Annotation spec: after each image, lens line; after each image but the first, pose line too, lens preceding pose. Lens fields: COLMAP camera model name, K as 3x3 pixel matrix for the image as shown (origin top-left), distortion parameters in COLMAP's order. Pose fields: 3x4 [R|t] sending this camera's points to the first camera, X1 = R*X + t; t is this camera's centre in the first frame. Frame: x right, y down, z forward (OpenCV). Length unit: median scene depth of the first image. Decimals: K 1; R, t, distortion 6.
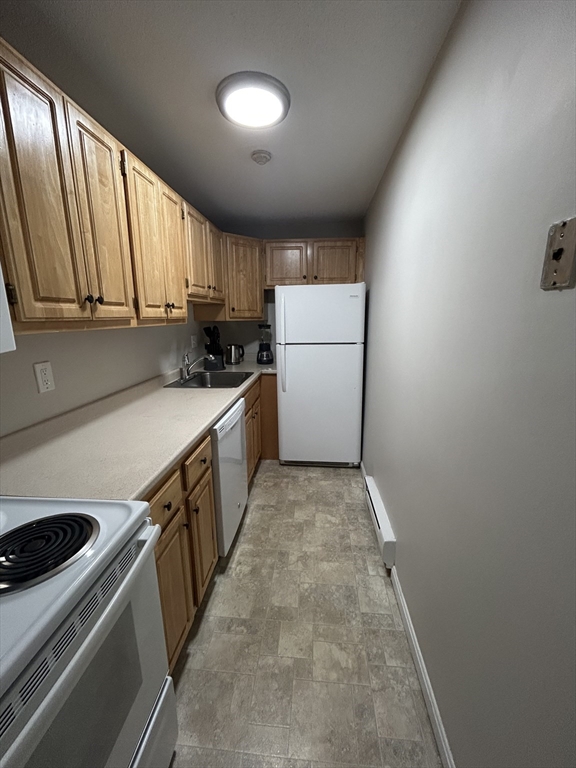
lens RADIAL K [[310.3, 0, 288.2], [0, 310.3, 383.1], [0, 0, 1]] dist [-0.004138, 0.001735]
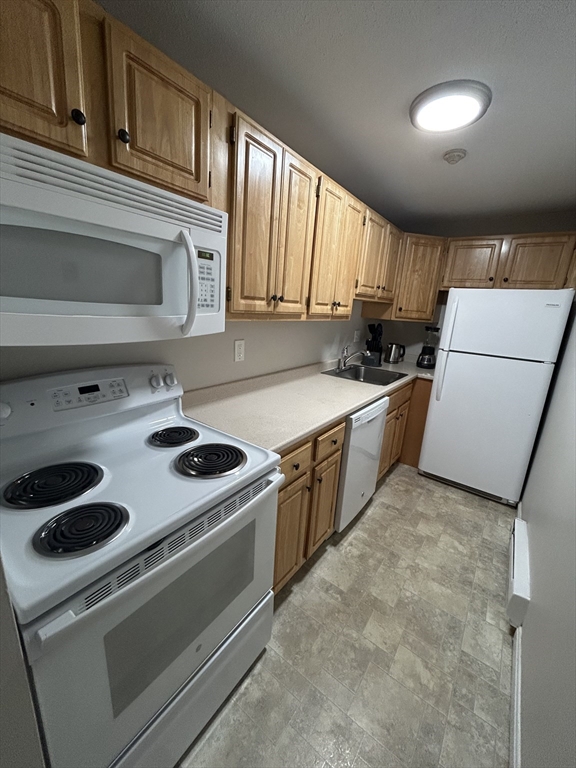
lens RADIAL K [[310.3, 0, 288.1], [0, 310.3, 383.6], [0, 0, 1]] dist [-0.004138, 0.001735]
pose [[0.850261, 0.192811, -0.489776, 0.092718], [-0.181919, 0.980797, 0.070299, -0.010004], [0.493926, 0.029327, 0.869009, -0.082507]]
